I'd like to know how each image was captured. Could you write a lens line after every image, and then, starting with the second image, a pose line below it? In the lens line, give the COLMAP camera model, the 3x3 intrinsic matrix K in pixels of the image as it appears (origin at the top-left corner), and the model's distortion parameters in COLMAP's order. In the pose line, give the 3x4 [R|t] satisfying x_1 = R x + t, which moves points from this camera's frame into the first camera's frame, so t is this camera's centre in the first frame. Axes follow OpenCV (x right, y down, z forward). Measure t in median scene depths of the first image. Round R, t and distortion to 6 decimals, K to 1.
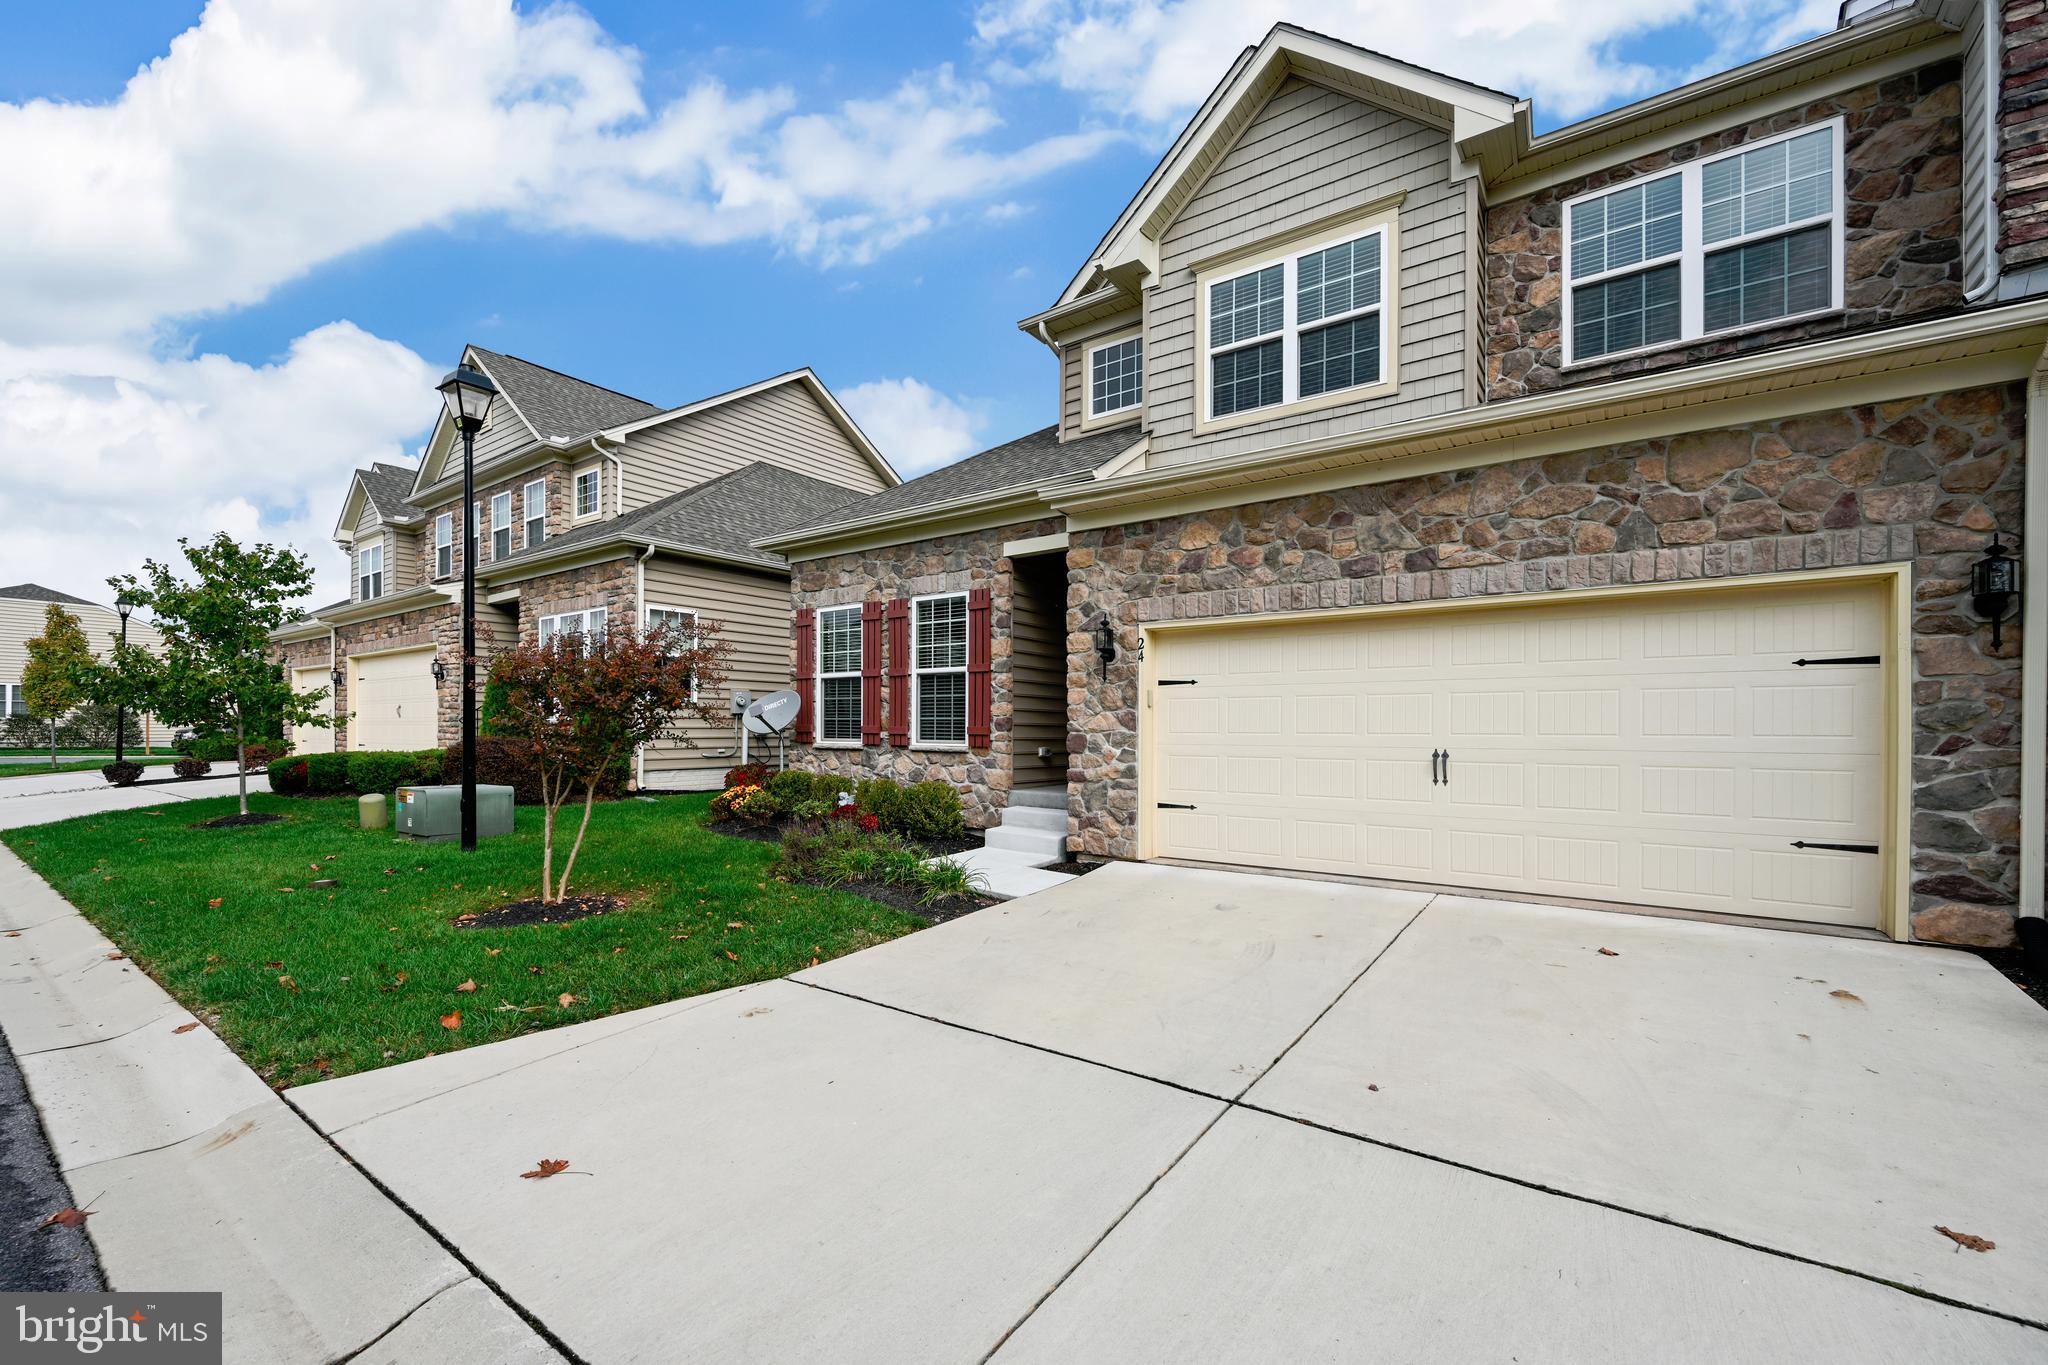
lens RADIAL K [[822.5, 0, 956.4], [0, 822.5, 731.8], [0, 0, 1]] dist [-0.002108, 0.000610]
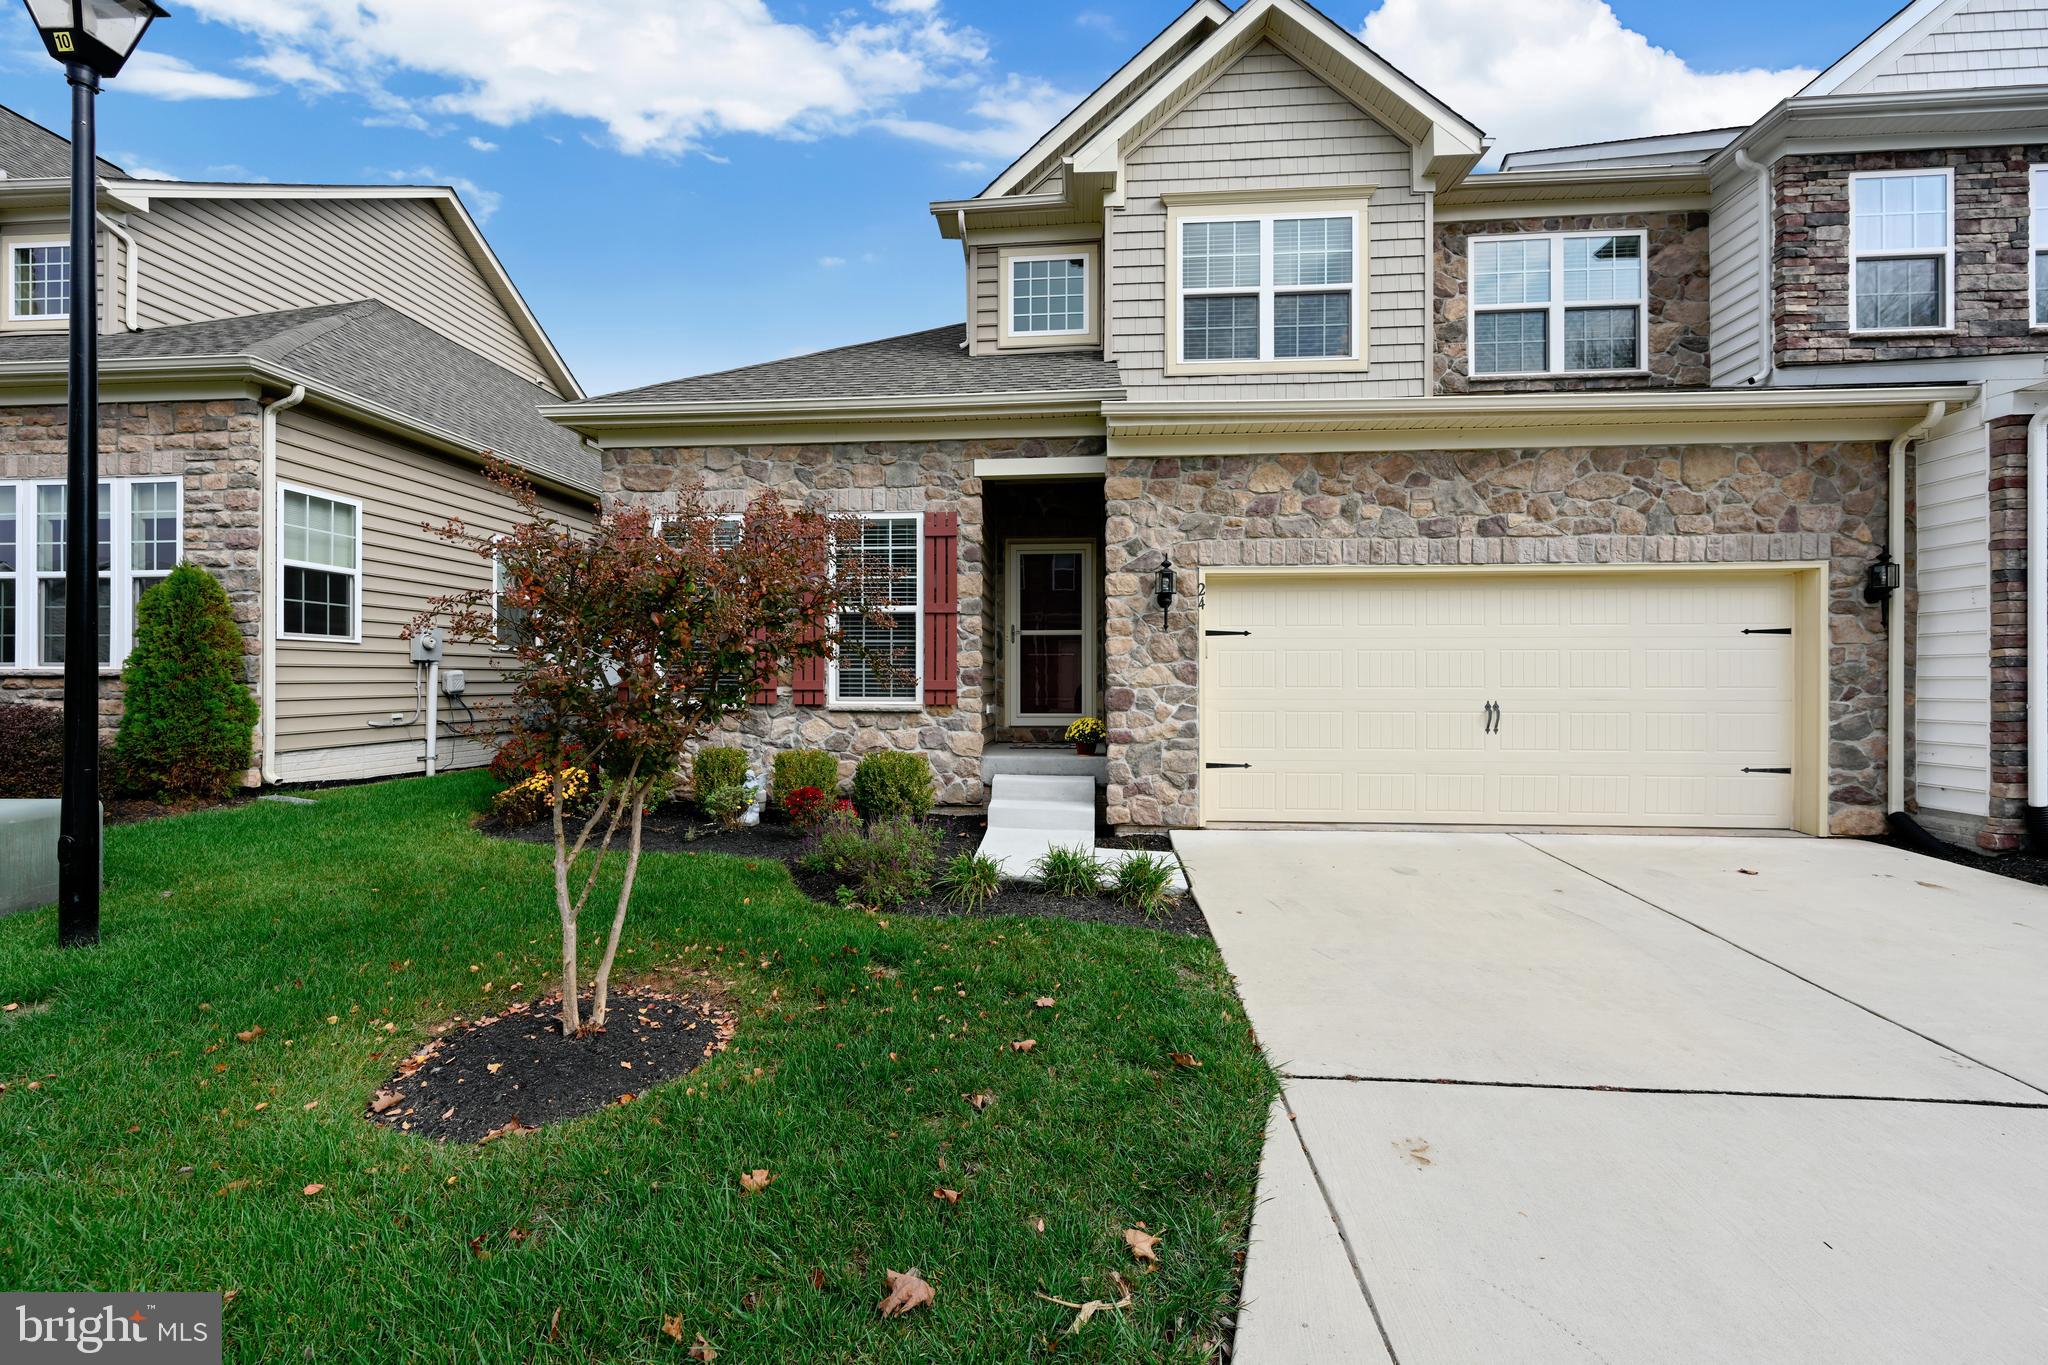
lens RADIAL K [[822.5, 0, 1005.6], [0, 822.5, 678.7], [0, 0, 1]] dist [-0.002108, 0.000610]
pose [[0.844387, -0.002227, 0.535729, -0.427051], [0.004275, 0.999988, -0.002581, -0.006478], [-0.535717, 0.004469, 0.844386, 0.330869]]
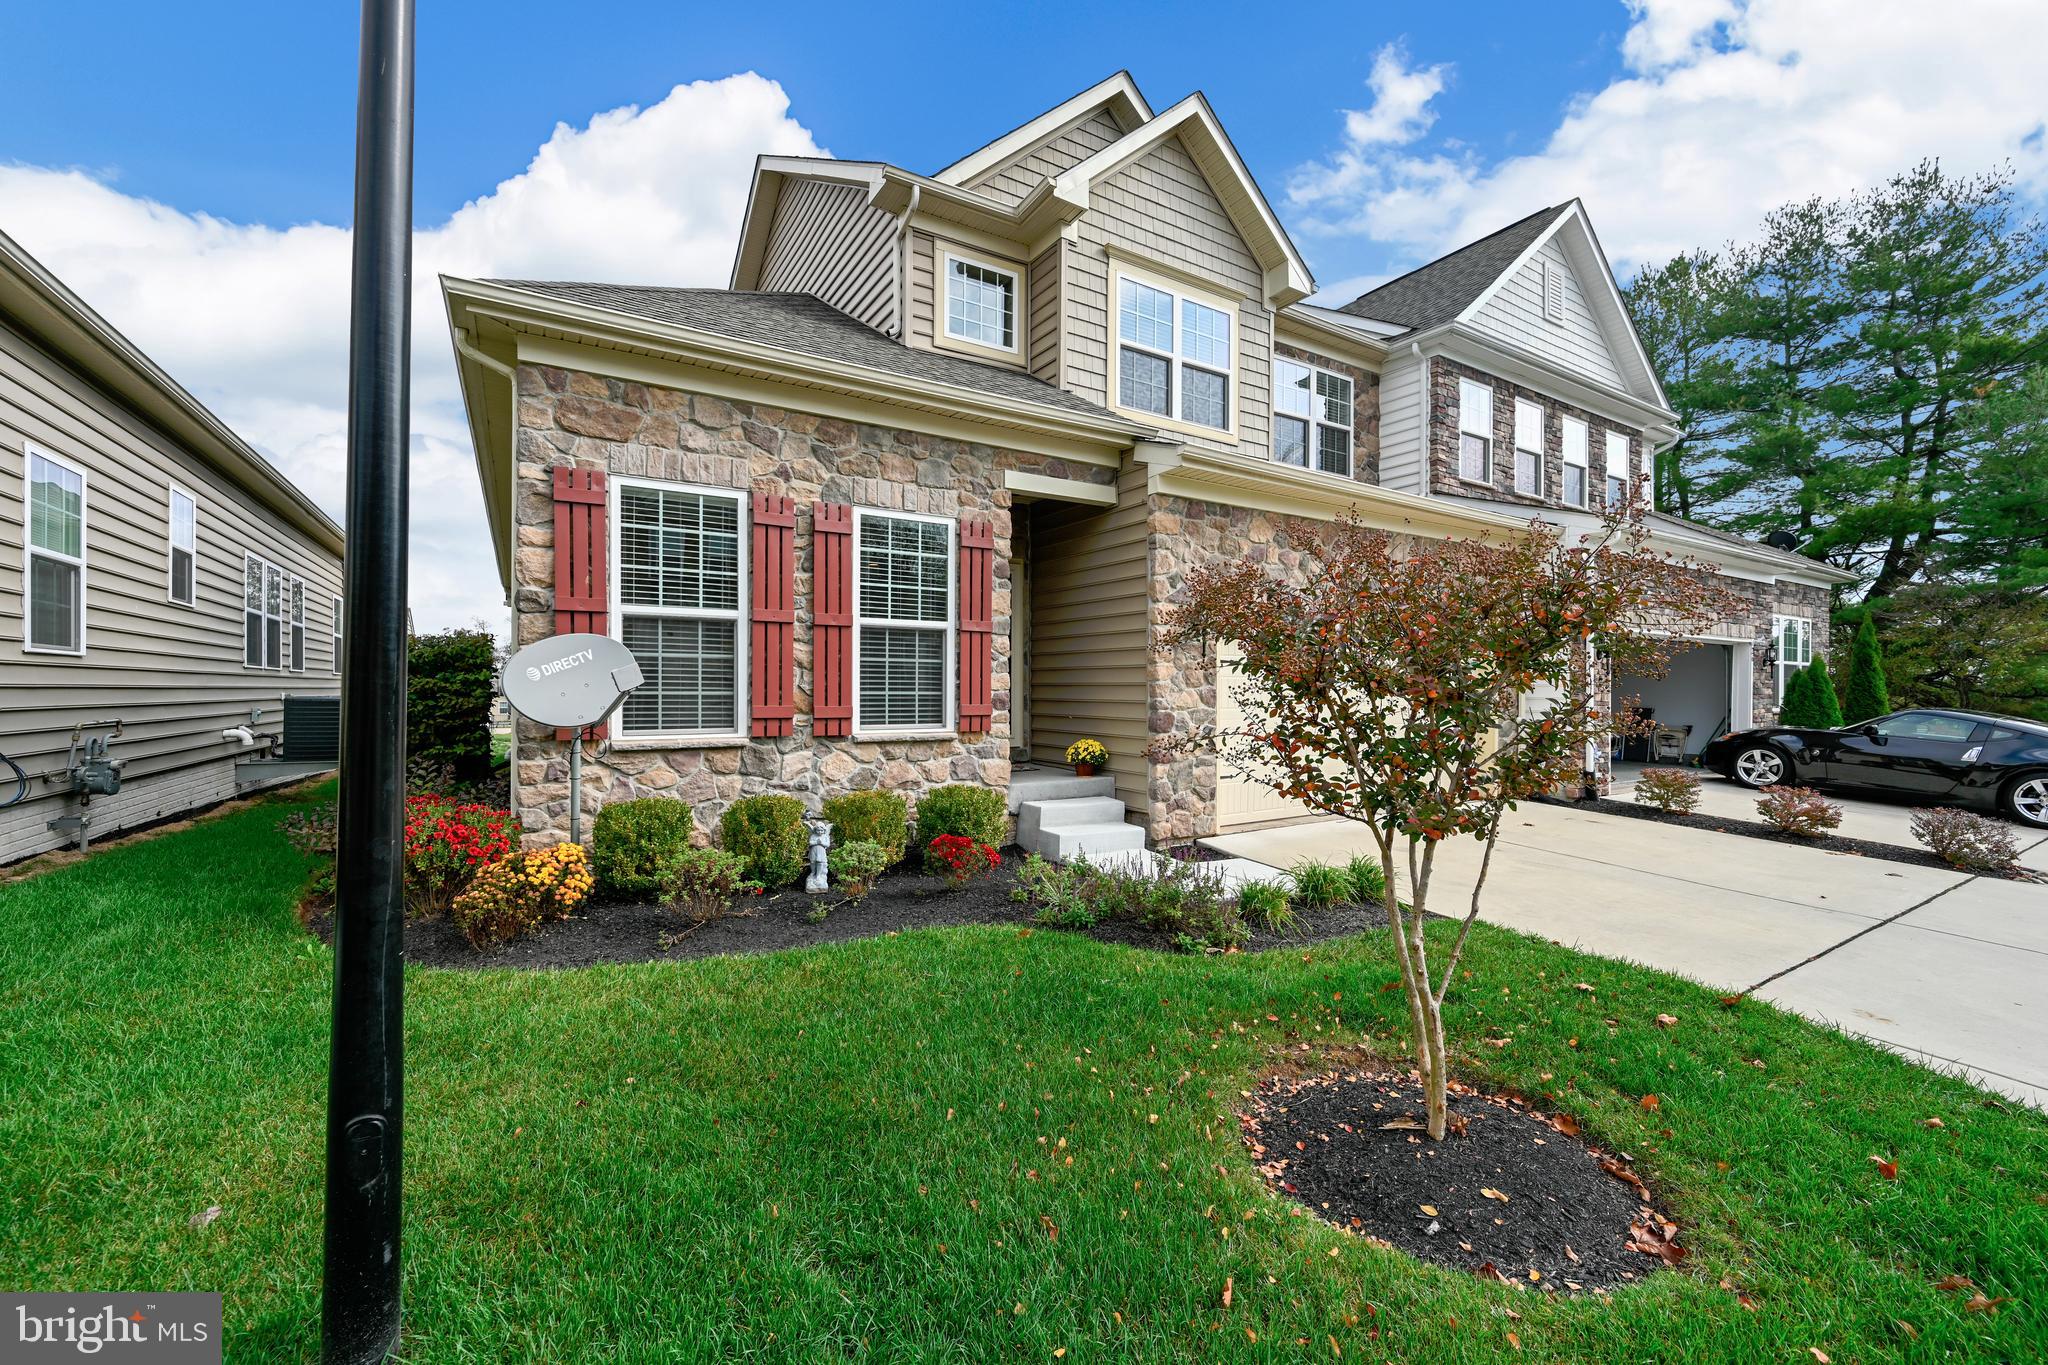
lens RADIAL K [[822.5, 0, 983.3], [0, 822.5, 693.7], [0, 0, 1]] dist [-0.002108, 0.000610]
pose [[0.362591, -0.010374, 0.931891, -0.805794], [0.003047, 0.999946, 0.009946, -0.028420], [-0.931943, -0.000766, 0.362603, 0.866616]]
